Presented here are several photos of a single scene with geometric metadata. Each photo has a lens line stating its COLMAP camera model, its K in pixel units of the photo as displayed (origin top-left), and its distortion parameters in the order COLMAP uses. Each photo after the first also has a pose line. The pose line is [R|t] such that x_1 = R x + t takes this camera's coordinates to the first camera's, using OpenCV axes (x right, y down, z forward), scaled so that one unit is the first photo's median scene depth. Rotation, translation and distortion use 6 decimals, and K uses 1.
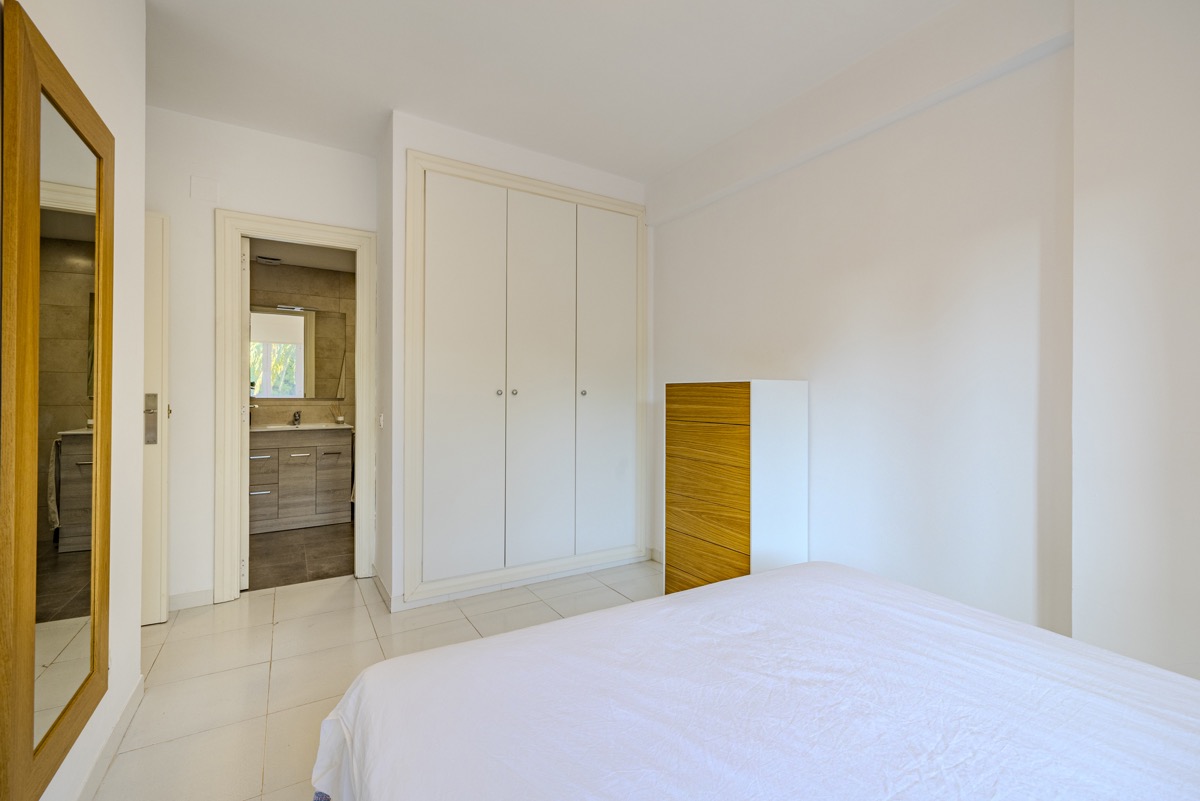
lens RADIAL K [[506.4, 0, 568.6], [0, 506.4, 400.9], [0, 0, 1]] dist [0.001114, 0.001069]
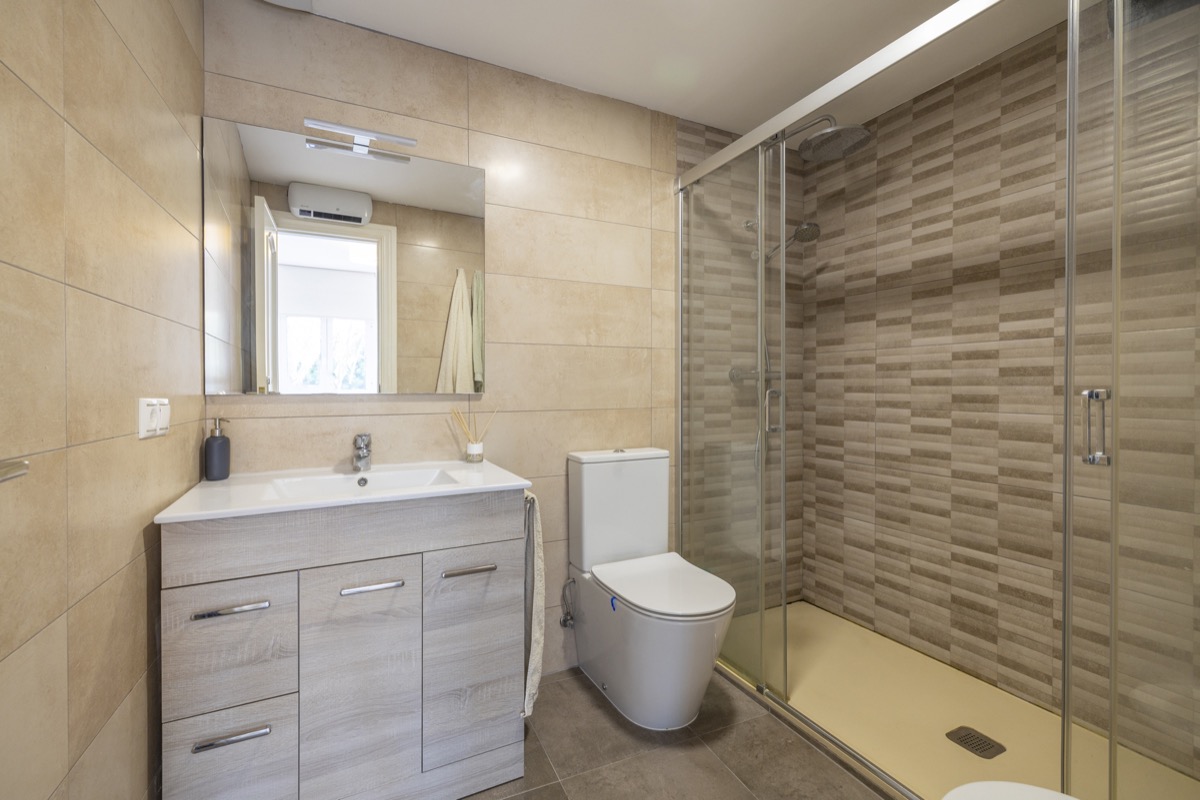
lens RADIAL K [[506.4, 0, 603.0], [0, 506.4, 397.5], [0, 0, 1]] dist [0.001114, 0.001069]
pose [[0.998174, -0.005403, -0.060170, -0.342531], [0.005830, 0.999959, 0.006915, -0.005530], [0.060130, -0.007254, 0.998164, 0.649333]]
